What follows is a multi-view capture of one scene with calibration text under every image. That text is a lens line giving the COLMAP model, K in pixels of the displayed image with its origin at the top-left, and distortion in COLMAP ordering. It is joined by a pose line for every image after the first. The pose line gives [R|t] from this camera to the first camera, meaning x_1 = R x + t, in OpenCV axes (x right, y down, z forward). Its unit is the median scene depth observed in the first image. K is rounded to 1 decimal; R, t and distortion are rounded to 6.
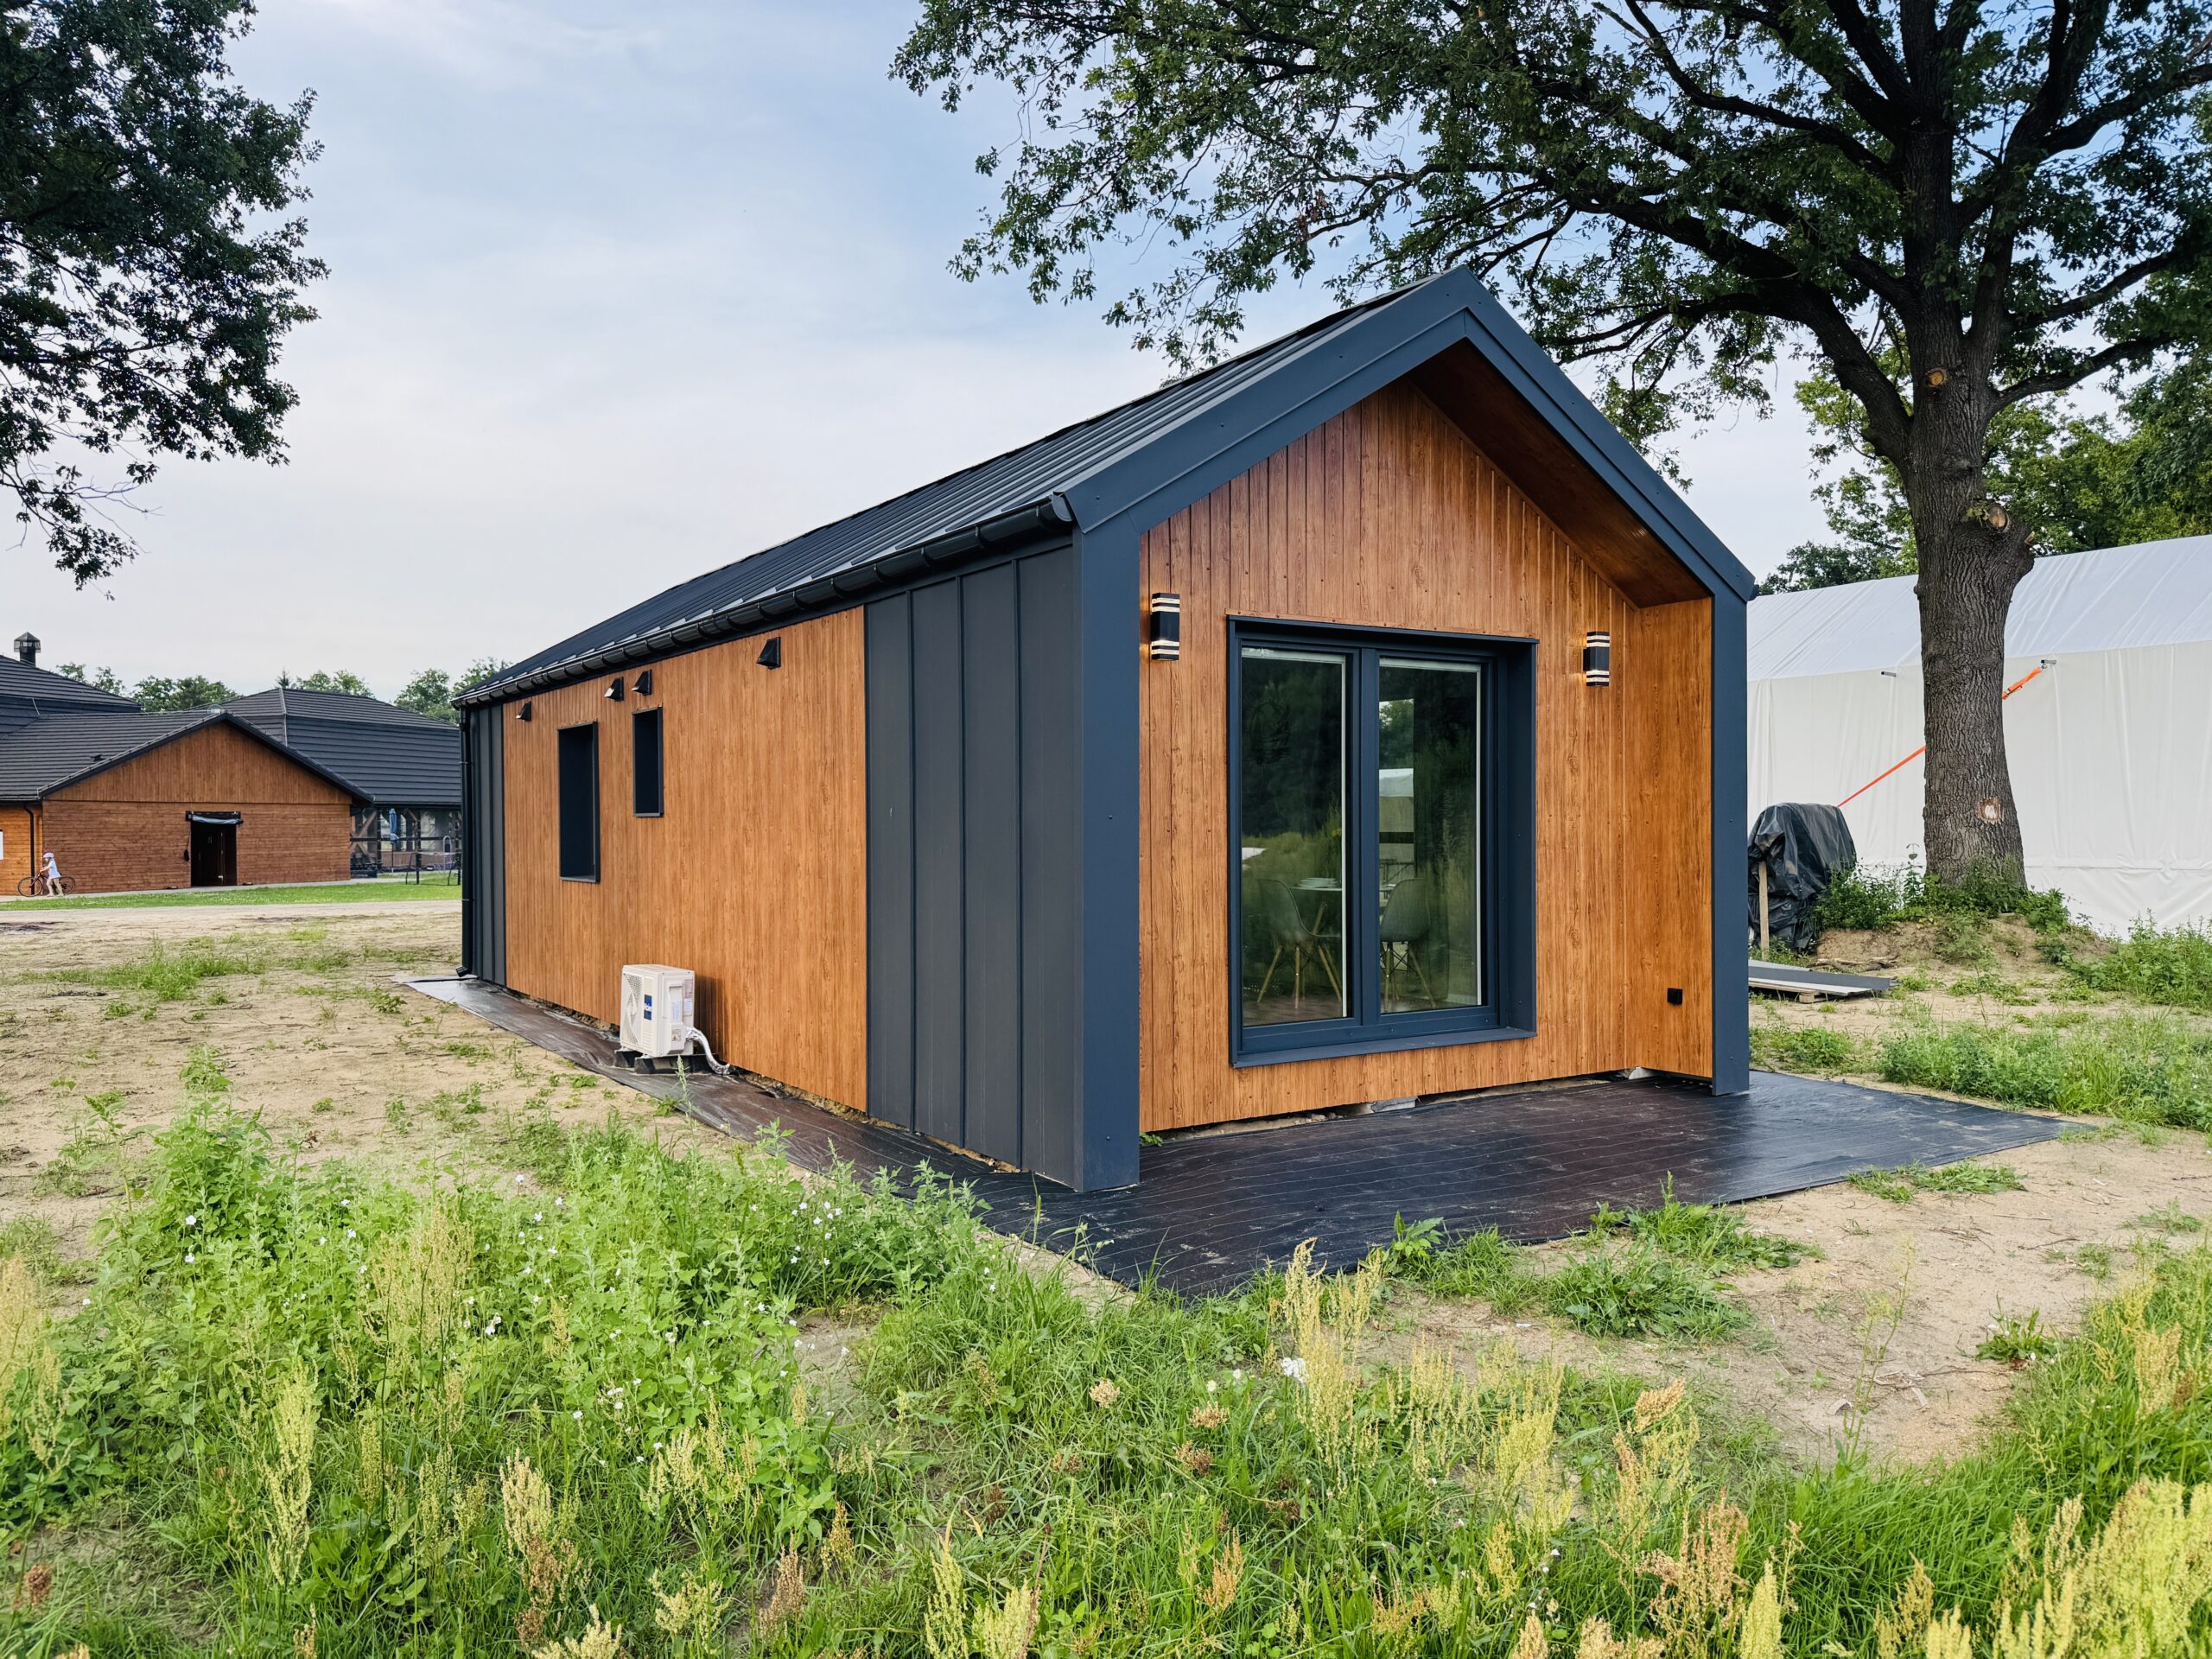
lens RADIAL K [[1549.2, 0, 1101.0], [0, 1549.2, 798.6], [0, 0, 1]] dist [-0.000983, -0.000933]
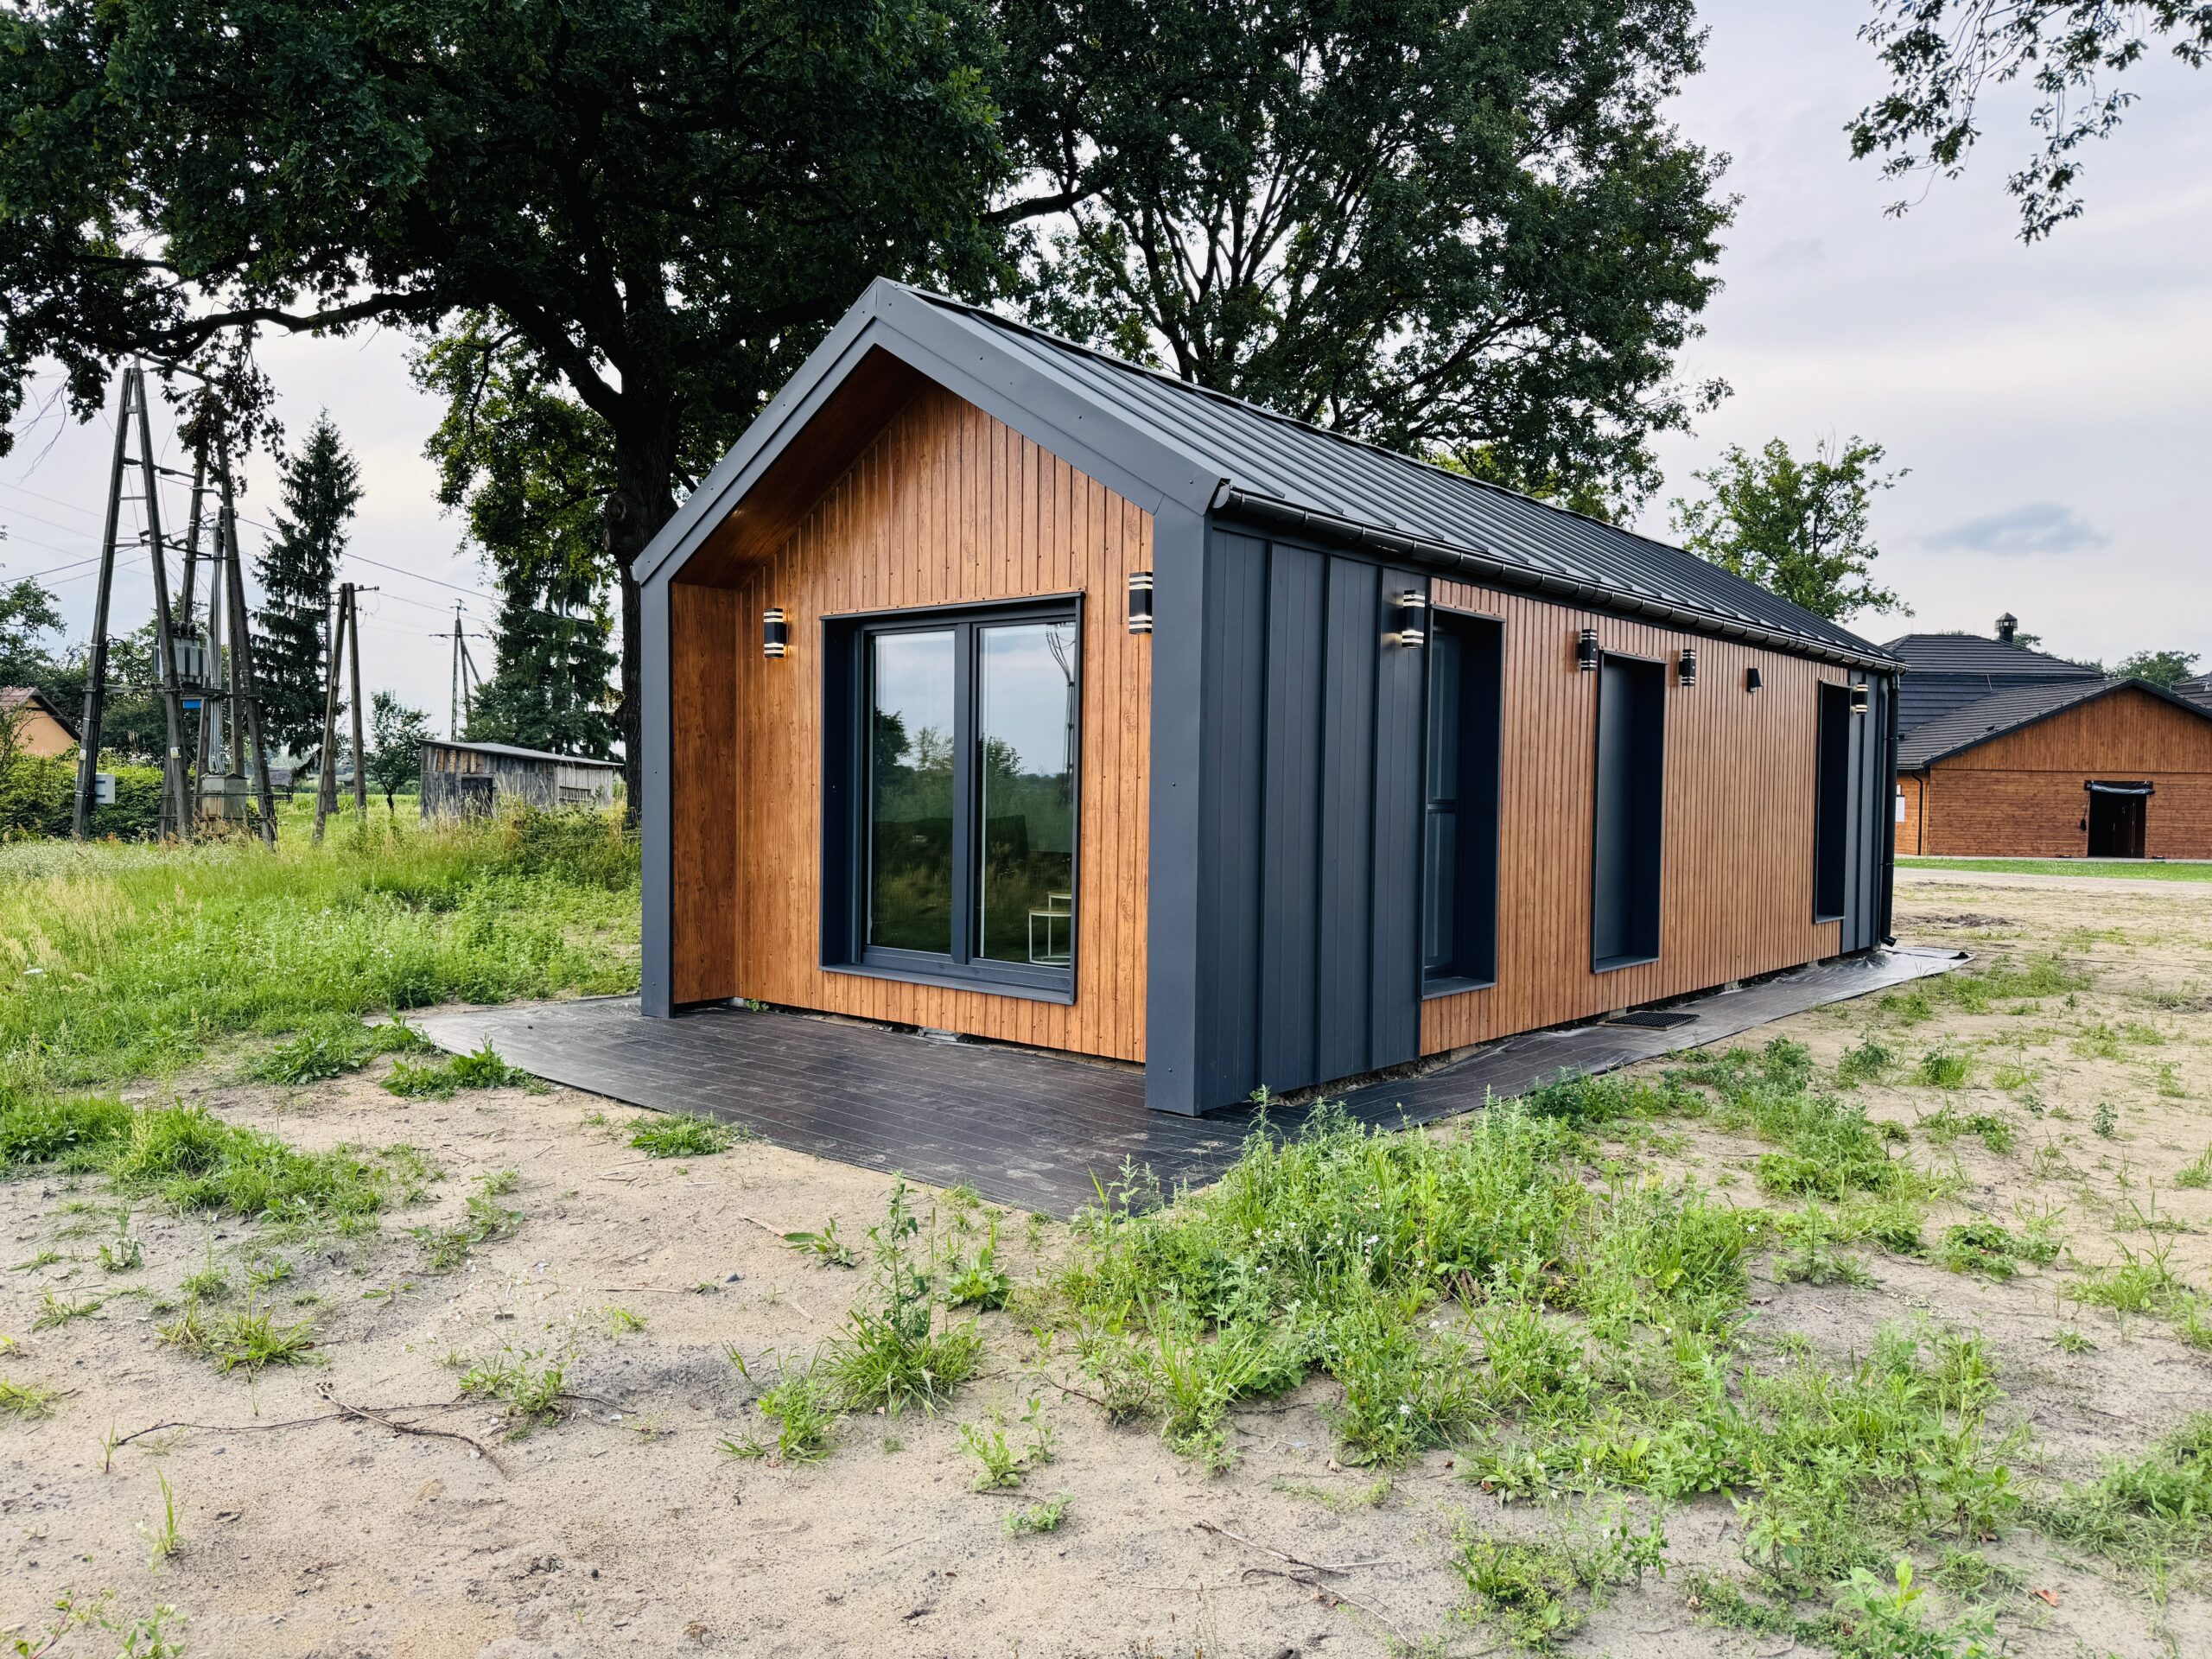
lens RADIAL K [[1549.2, 0, 1101.0], [0, 1549.2, 798.6], [0, 0, 1]] dist [-0.000983, -0.000933]
pose [[0.302360, 0.018298, -0.953018, 1.037712], [0.000004, 0.999816, 0.019198, 0.005254], [0.953194, -0.005809, 0.302304, 0.627437]]
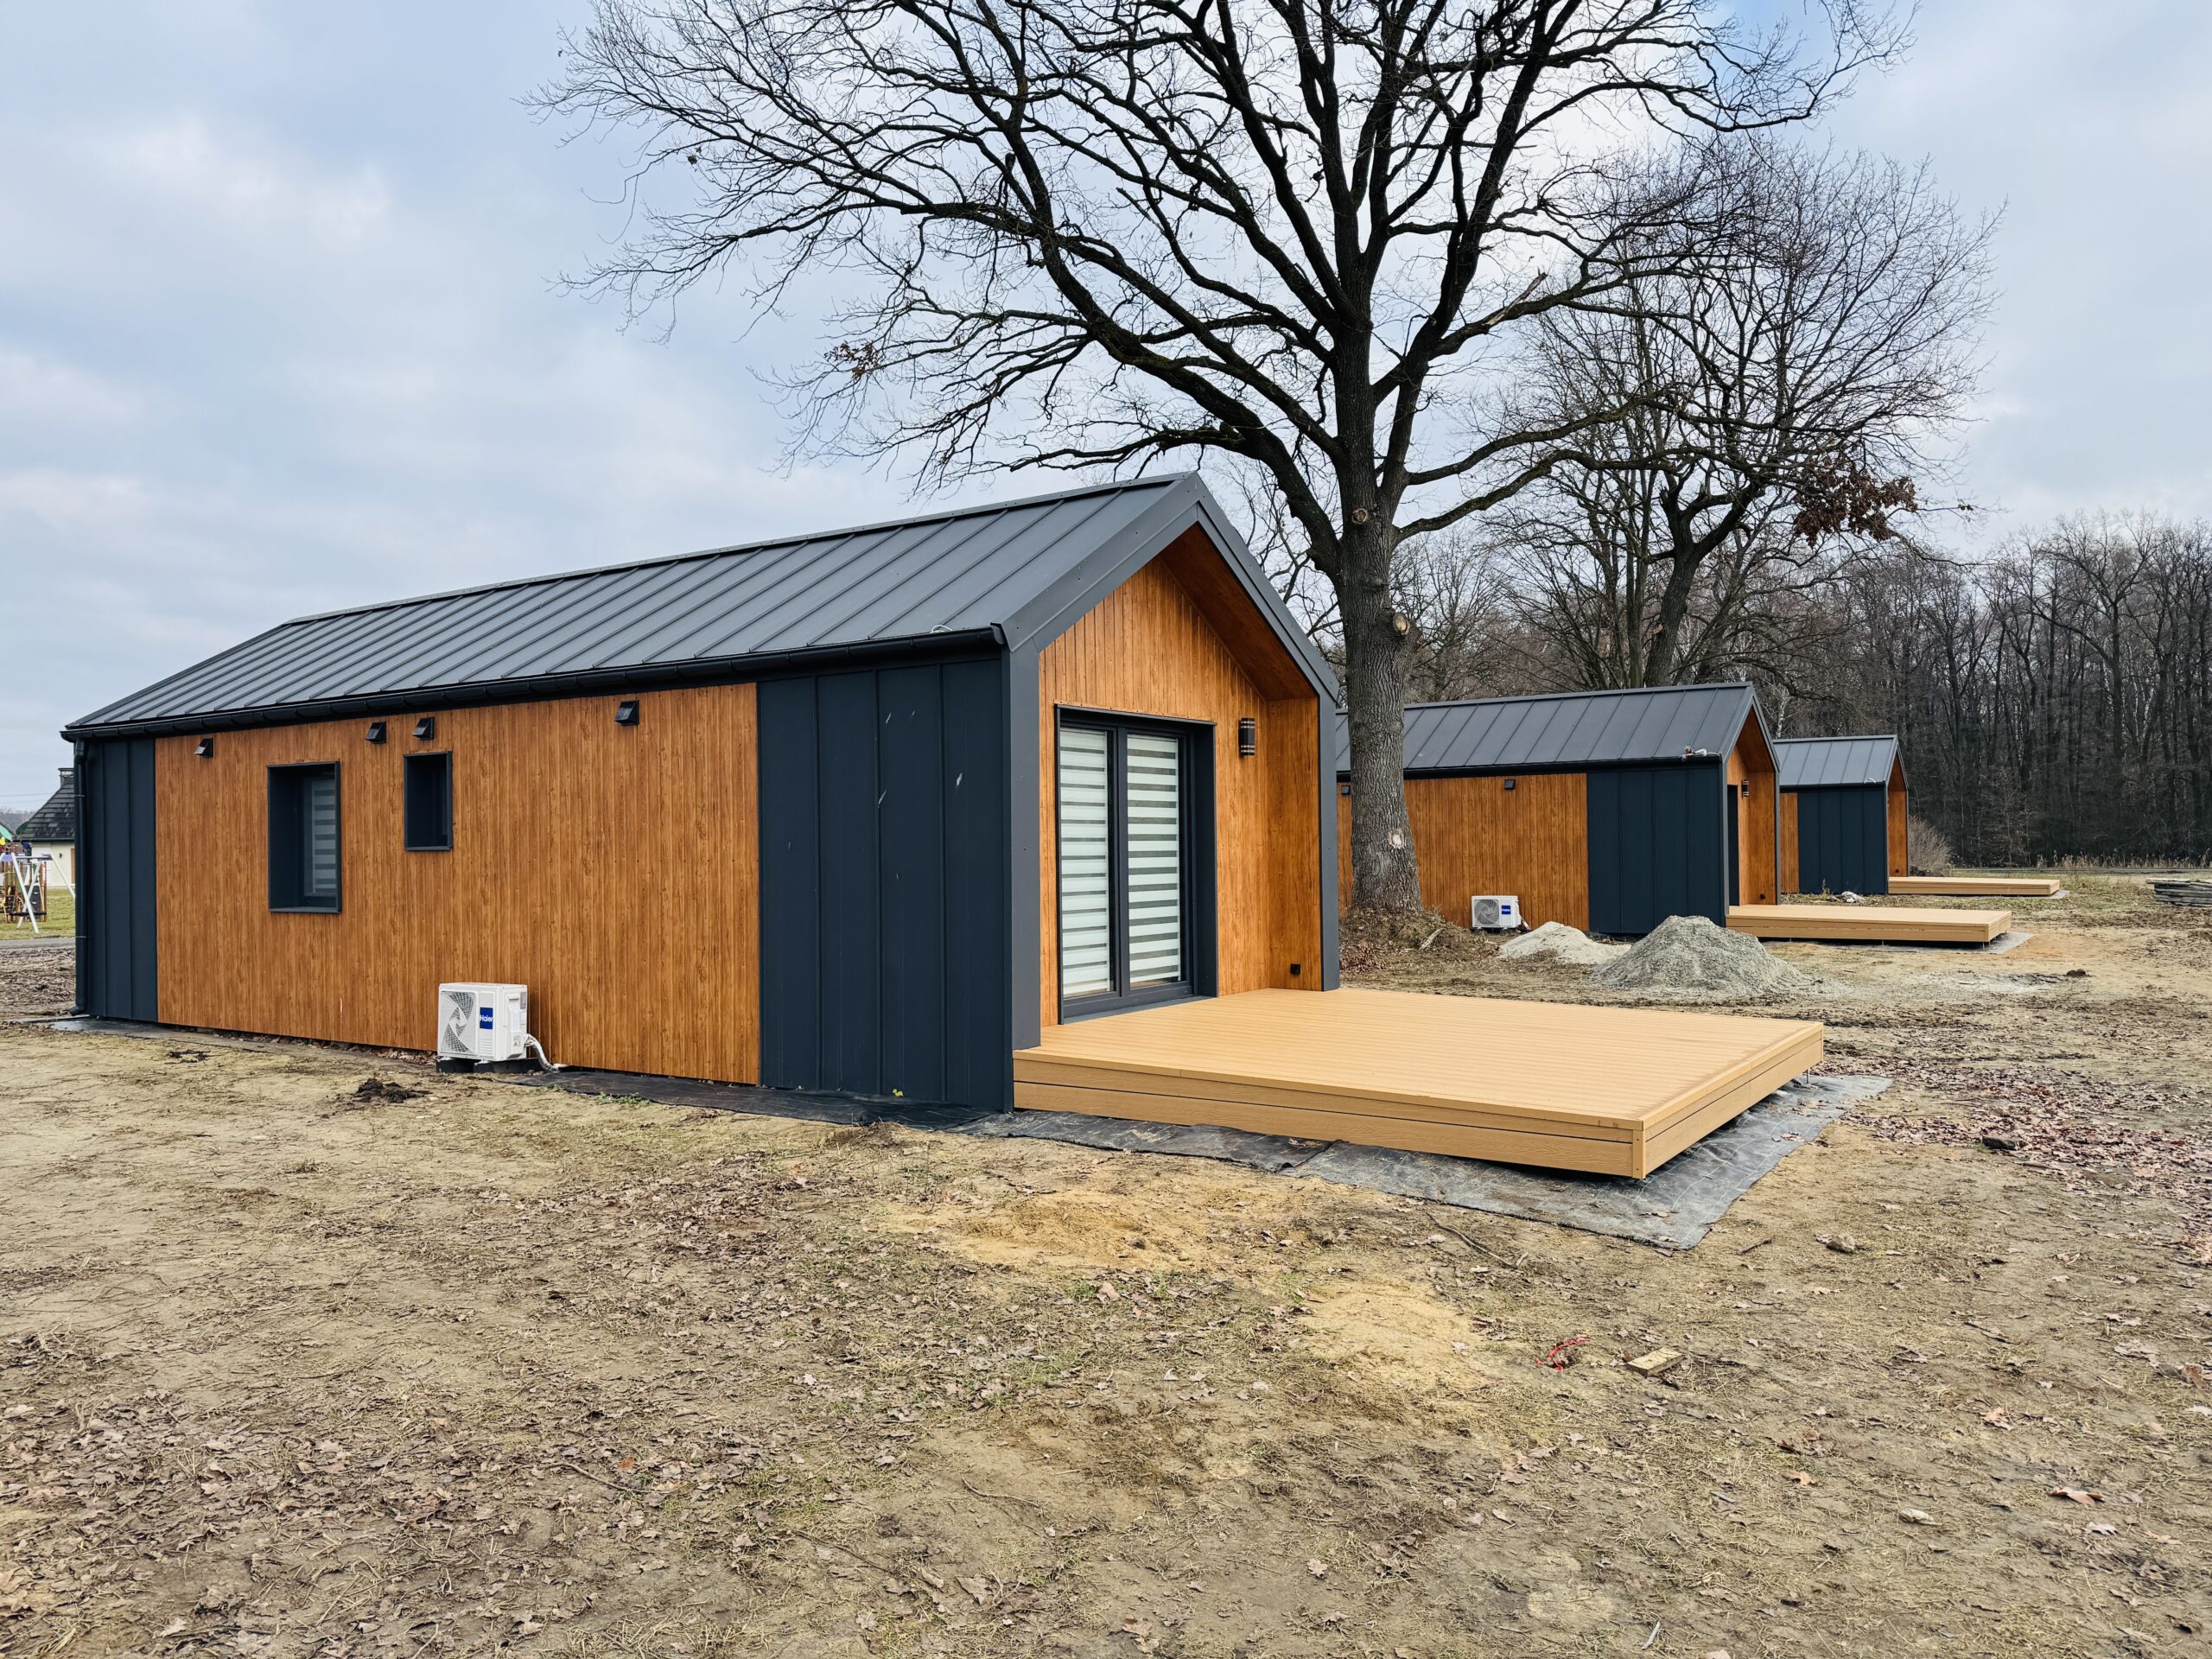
lens RADIAL K [[1580.1, 0, 1106.0], [0, 1580.1, 829.5], [0, 0, 1]] dist [0.048876, -0.000166]
pose [[0.912534, -0.000186, 0.409000, -0.357135], [0.000542, 1.000000, -0.000756, -0.002870], [-0.409000, 0.000912, 0.912534, -0.255990]]
